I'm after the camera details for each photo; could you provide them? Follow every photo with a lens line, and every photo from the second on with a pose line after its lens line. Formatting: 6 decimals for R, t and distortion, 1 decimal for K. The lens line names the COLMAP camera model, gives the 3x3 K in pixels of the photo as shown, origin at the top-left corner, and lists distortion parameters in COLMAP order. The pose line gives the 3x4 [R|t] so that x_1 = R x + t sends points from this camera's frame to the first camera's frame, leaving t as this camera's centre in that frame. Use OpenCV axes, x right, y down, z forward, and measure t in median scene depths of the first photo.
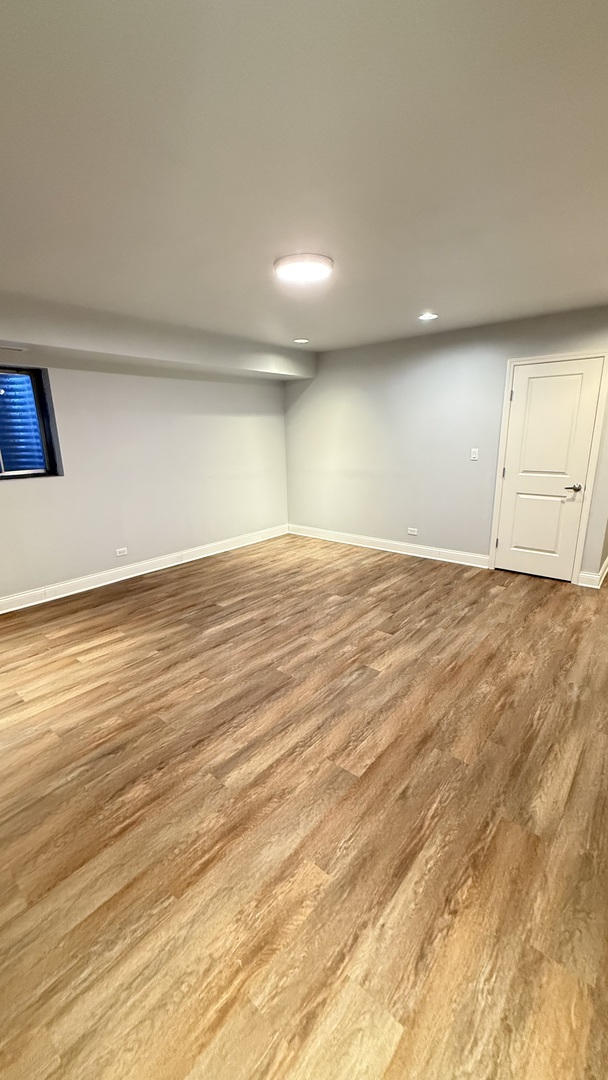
lens RADIAL K [[430.4, 0, 303.6], [0, 430.4, 539.2], [0, 0, 1]] dist [-0.000642, 0.000377]
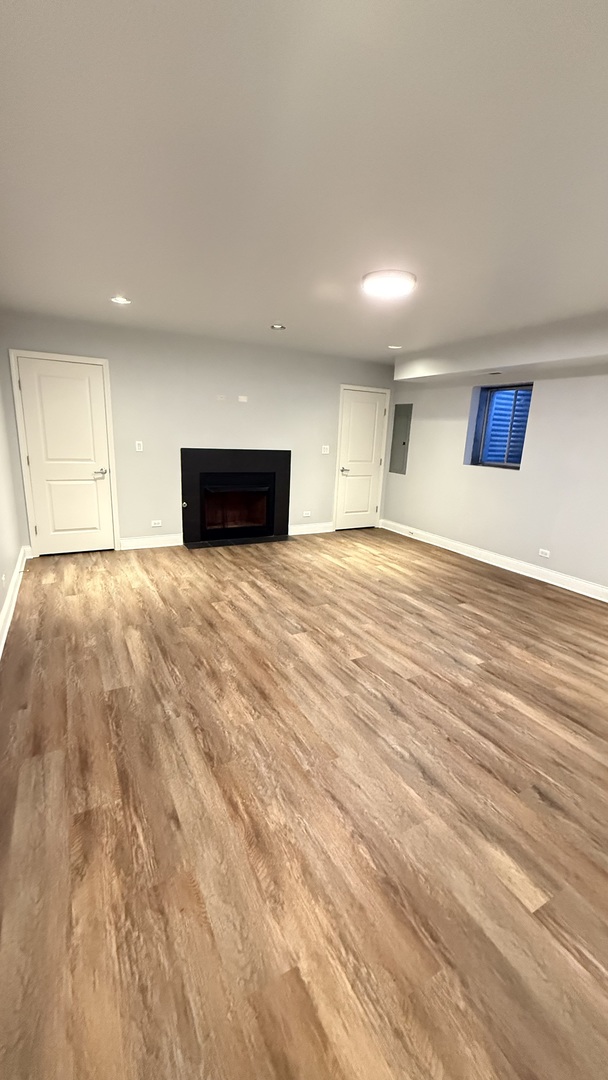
lens RADIAL K [[430.4, 0, 303.6], [0, 430.4, 539.2], [0, 0, 1]] dist [-0.000642, 0.000377]
pose [[-0.361403, 0.230109, -0.903570, 1.039566], [-0.261893, 0.905006, 0.335225, -0.287853], [0.894874, 0.357790, -0.266808, 1.122221]]
